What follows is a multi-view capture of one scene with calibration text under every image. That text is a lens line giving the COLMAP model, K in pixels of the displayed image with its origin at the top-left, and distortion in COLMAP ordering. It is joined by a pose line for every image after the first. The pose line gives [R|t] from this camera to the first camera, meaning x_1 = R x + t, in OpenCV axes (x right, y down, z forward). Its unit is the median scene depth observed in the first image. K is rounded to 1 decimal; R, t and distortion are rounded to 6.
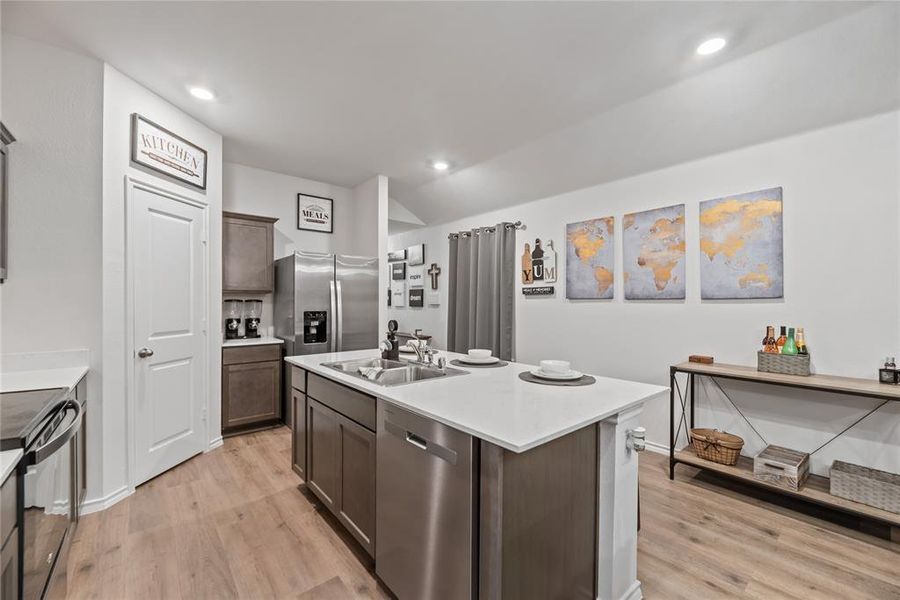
lens RADIAL K [[364.7, 0, 452.4], [0, 364.7, 305.5], [0, 0, 1]] dist [-0.004017, 0.000102]
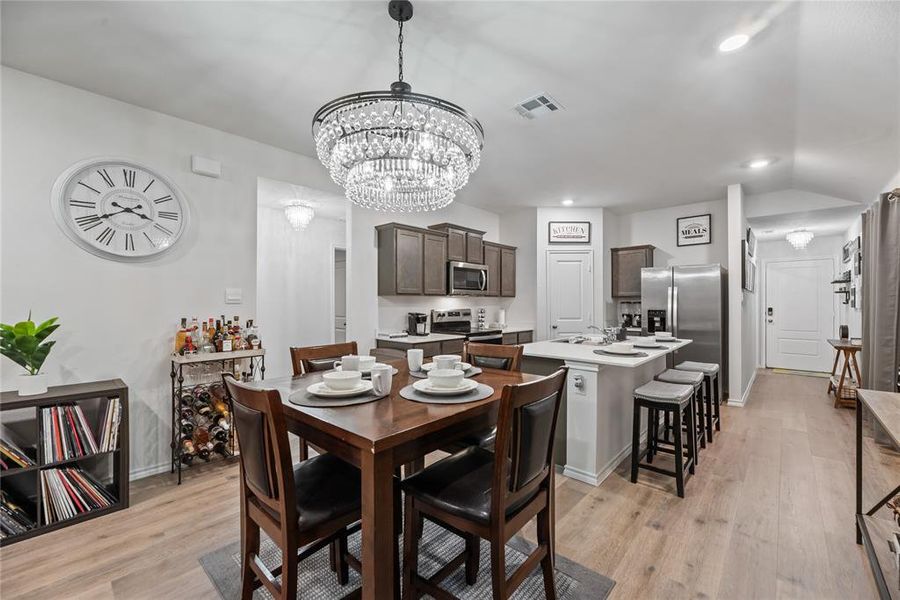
lens RADIAL K [[364.7, 0, 451.5], [0, 364.7, 302.1], [0, 0, 1]] dist [-0.004017, 0.000102]
pose [[0.122873, -0.006417, -0.992402, 0.978588], [-0.008170, 0.999939, -0.007478, 0.002711], [0.992389, 0.009027, 0.122813, 0.073571]]
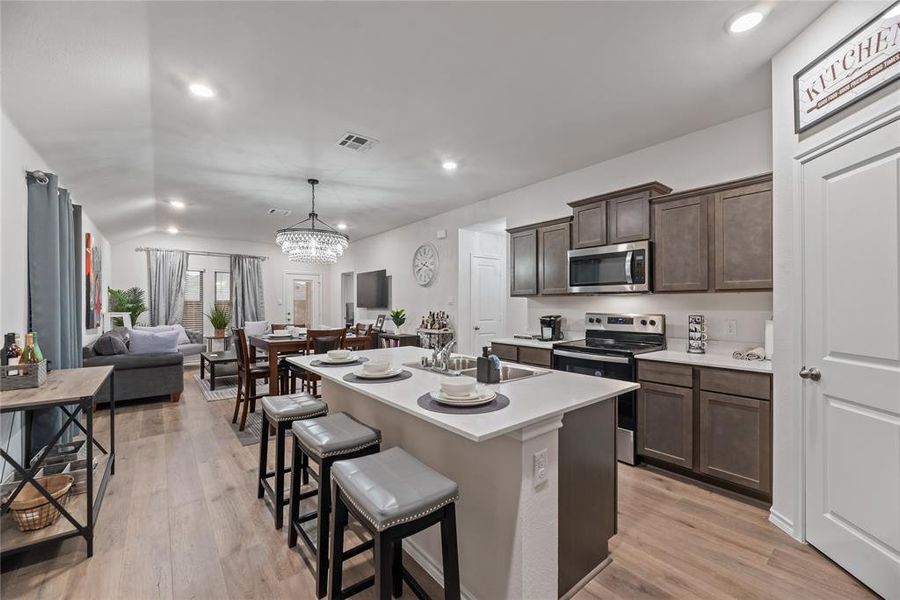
lens RADIAL K [[364.7, 0, 453.4], [0, 364.7, 303.4], [0, 0, 1]] dist [-0.004017, 0.000102]
pose [[-0.999706, -0.003564, 0.023964, -0.090267], [-0.003391, 0.999968, 0.007274, -0.014413], [-0.023989, 0.007190, -0.999686, 1.338839]]
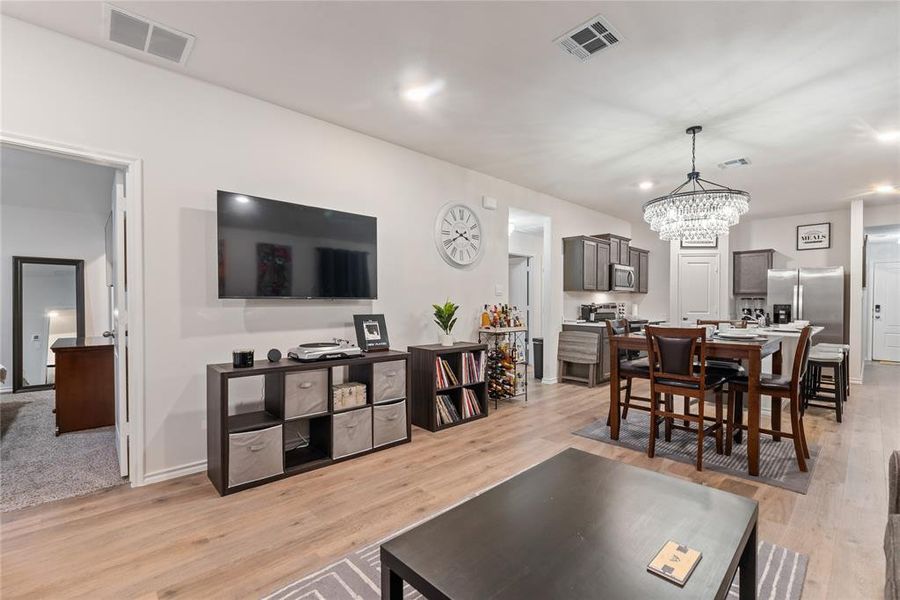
lens RADIAL K [[395.6, 0, 449.1], [0, 395.6, 305.4], [0, 0, 1]] dist [-0.002988, 0.000115]
pose [[0.045809, 0.006114, -0.998932, 1.463300], [-0.015209, 0.999870, 0.005423, 0.036160], [0.998834, 0.014944, 0.045896, -0.635881]]
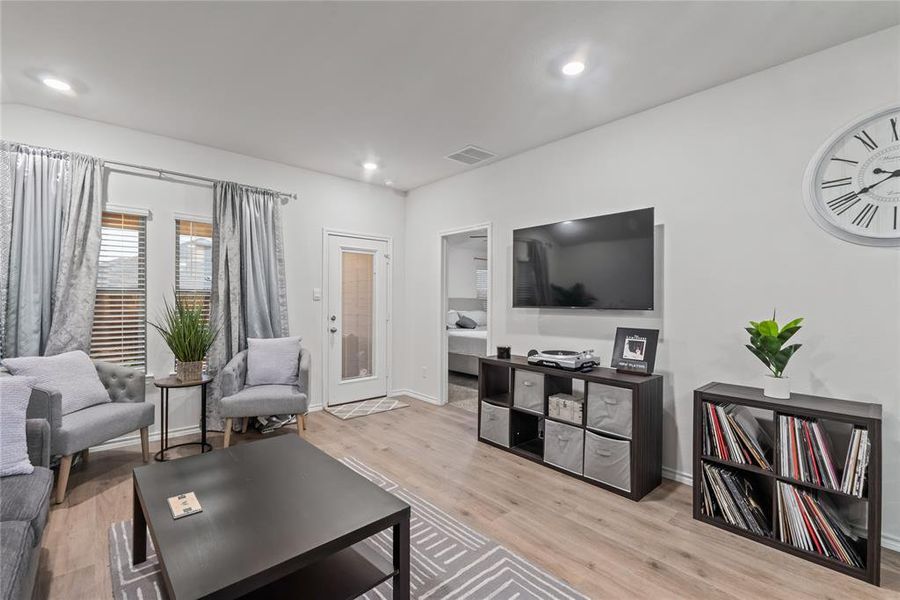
lens RADIAL K [[395.6, 0, 454.1], [0, 395.6, 301.4], [0, 0, 1]] dist [-0.002988, 0.000115]
pose [[-0.999559, -0.010305, -0.027857, 0.815364], [-0.010702, 0.999843, 0.014157, 0.001230], [0.027707, 0.014449, -0.999512, 0.069871]]
